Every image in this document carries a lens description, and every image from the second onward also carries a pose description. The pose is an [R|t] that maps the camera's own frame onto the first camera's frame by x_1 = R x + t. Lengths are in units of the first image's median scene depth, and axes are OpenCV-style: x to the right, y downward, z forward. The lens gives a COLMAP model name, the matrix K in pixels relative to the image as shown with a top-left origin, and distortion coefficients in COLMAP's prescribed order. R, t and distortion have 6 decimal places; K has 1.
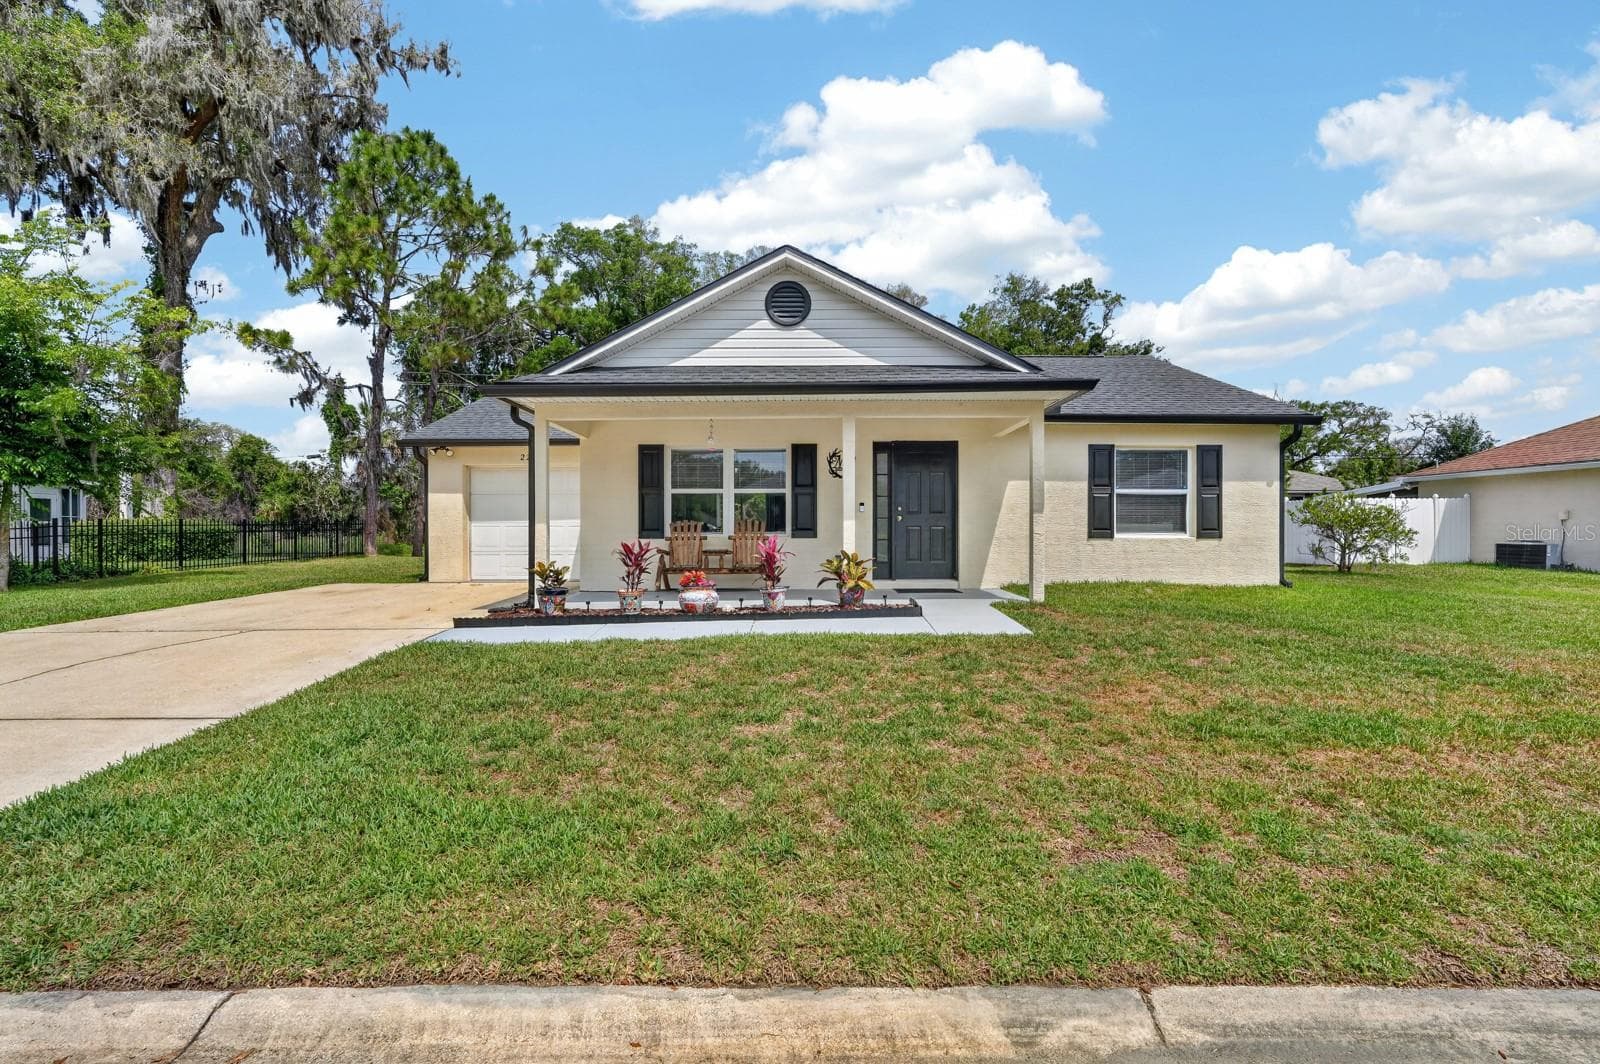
lens RADIAL K [[710.3, 0, 794.9], [0, 710.3, 534.6], [0, 0, 1]] dist [-0.012857, 0.000351]
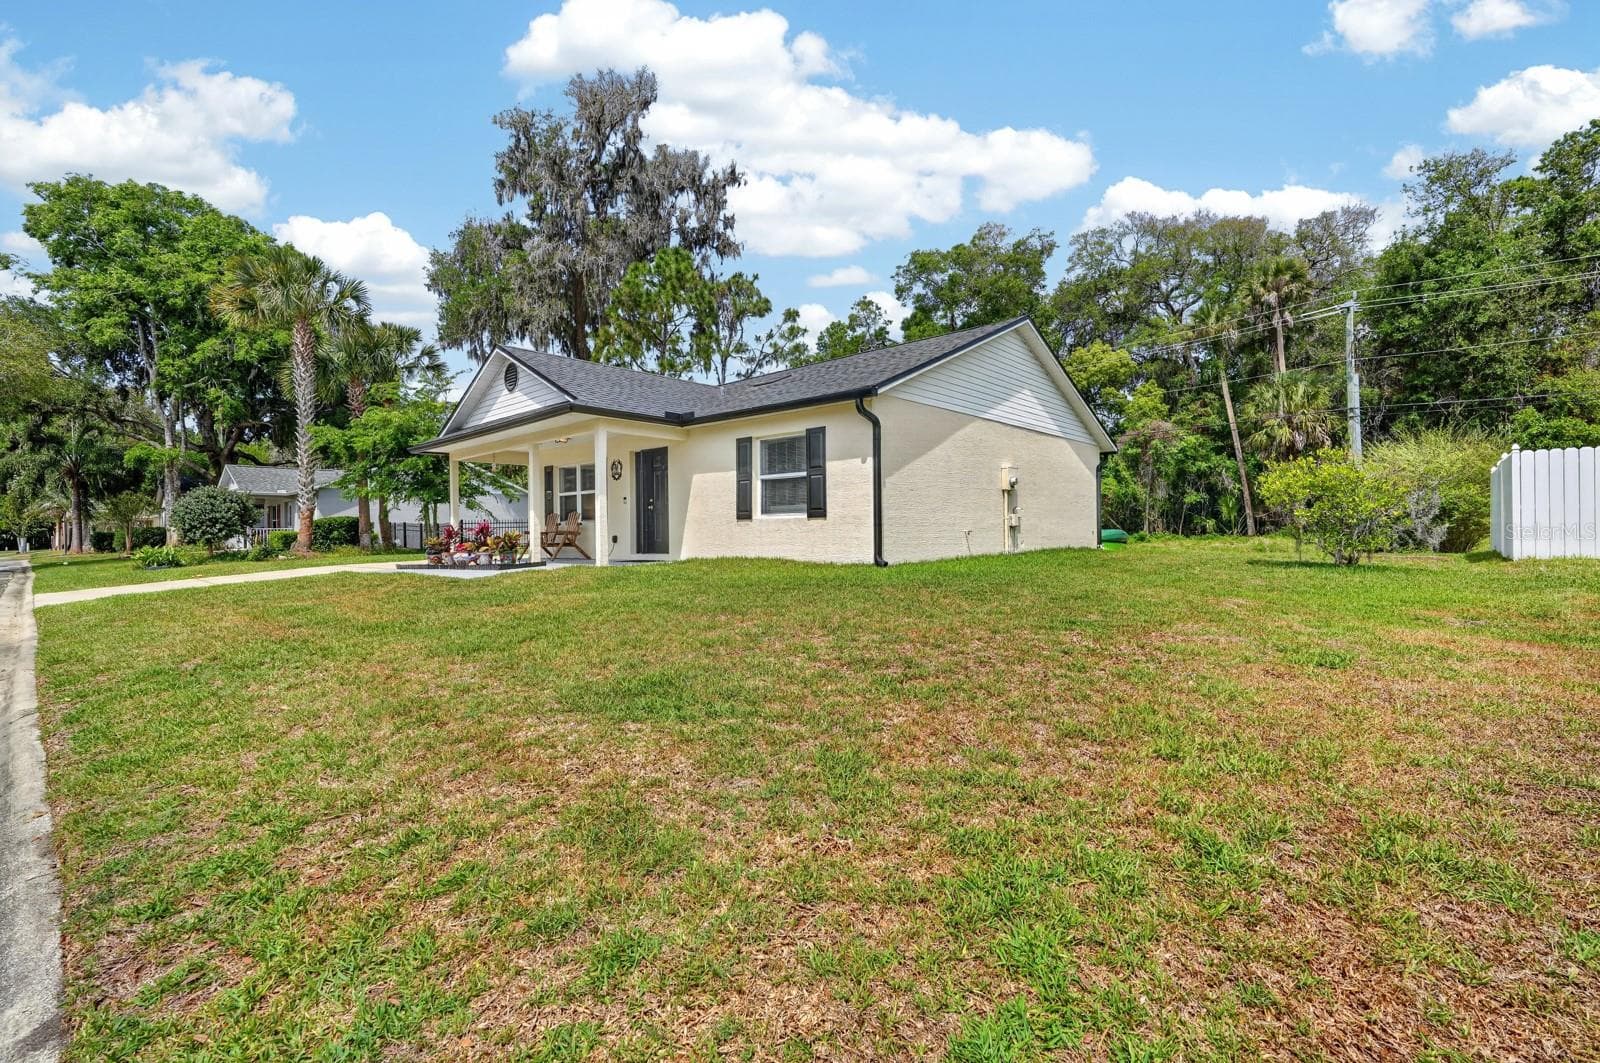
lens RADIAL K [[701.4, 0, 800.0], [0, 701.4, 531.5], [0, 0, 1]] dist [-0.014977, 0.000308]
pose [[0.741060, -0.007957, -0.671391, 1.259208], [0.008595, 0.999960, -0.002364, 0.028211], [0.671384, -0.004018, 0.741099, 0.219401]]
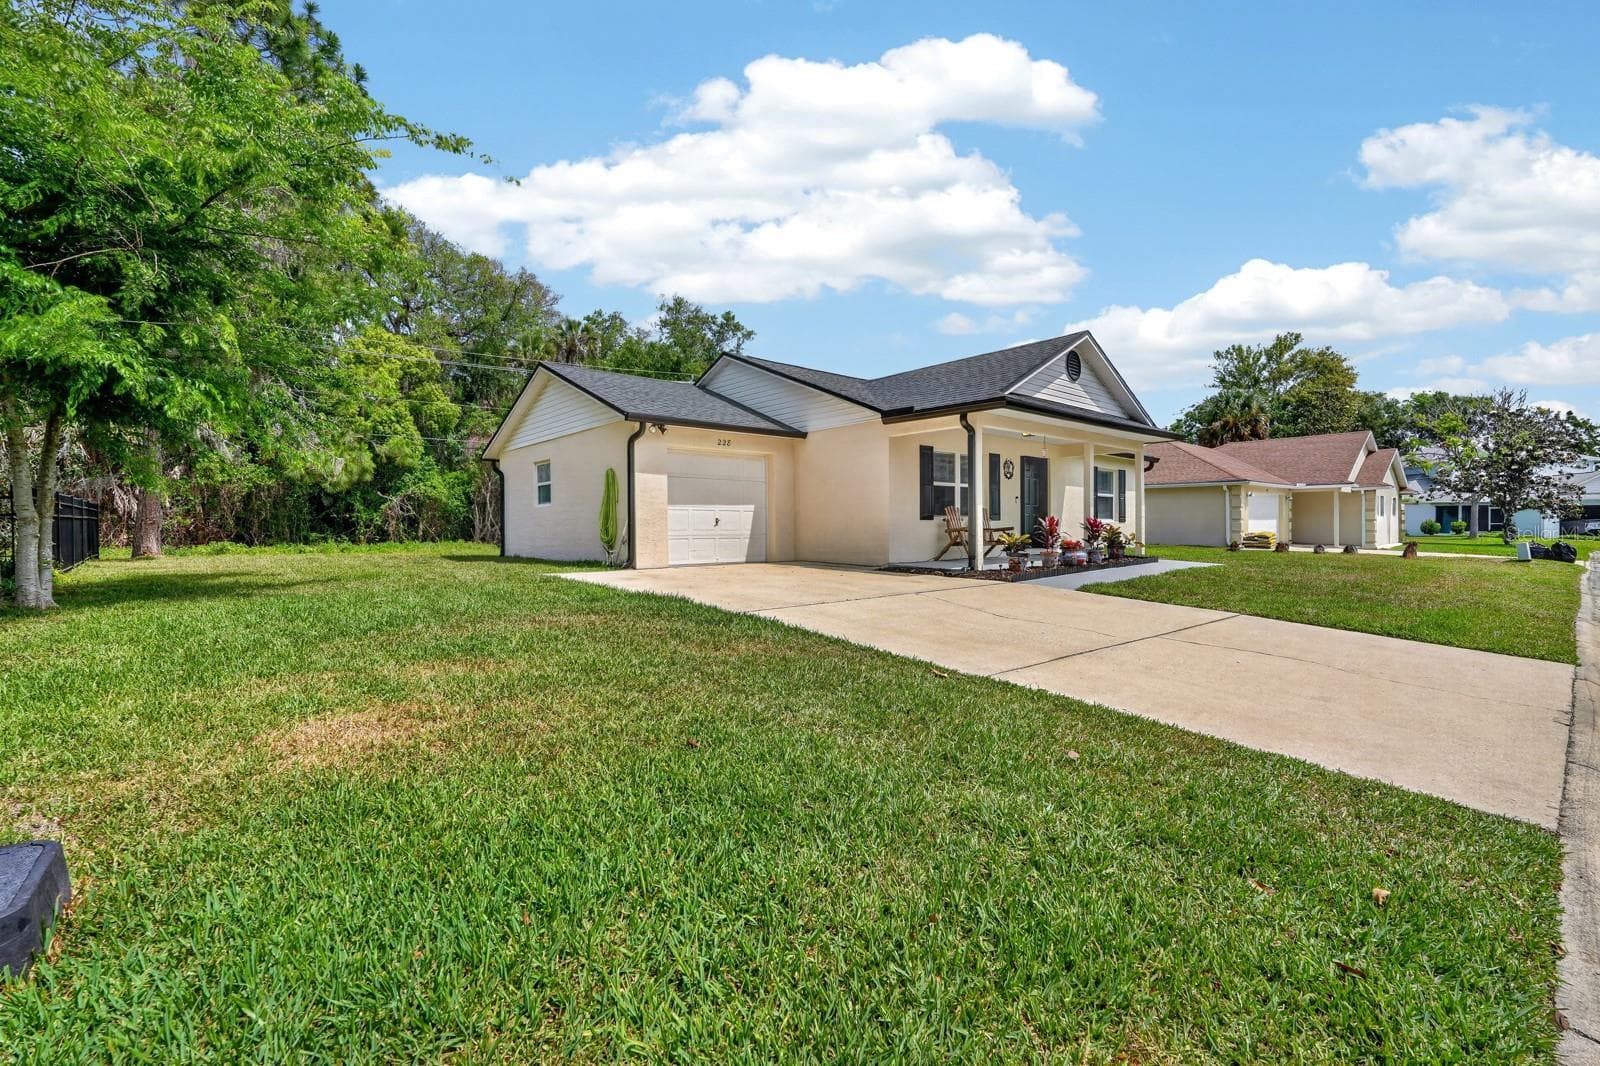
lens RADIAL K [[701.4, 0, 800.0], [0, 701.4, 533.0], [0, 0, 1]] dist [-0.014977, 0.000308]
pose [[0.749124, -0.006769, 0.662395, -1.202362], [0.007950, 0.999968, 0.001227, 0.025327], [-0.662382, 0.004347, 0.749154, 0.211933]]
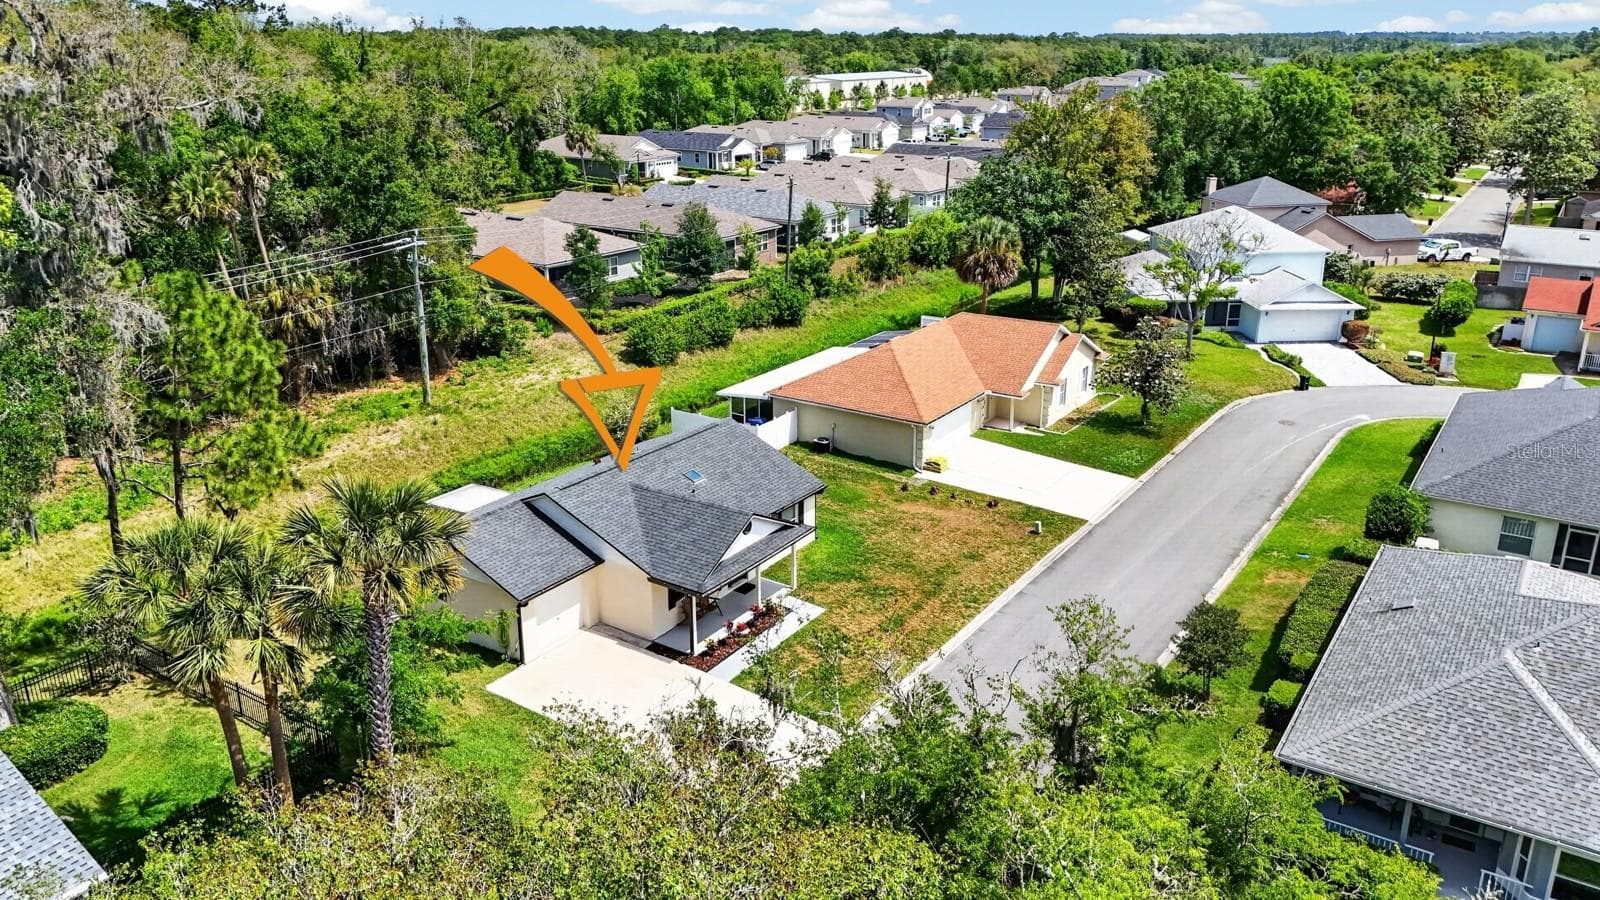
lens RADIAL K [[1178.4, 0, 800.0], [0, 1178.4, 450.0], [0, 0, 1]] dist [0.063826, -0.060466]
pose [[0.554235, -0.271412, 0.786867, -2.994009], [0.002276, 0.945835, 0.324641, -1.813511], [-0.832357, -0.178136, 0.524832, -1.382692]]
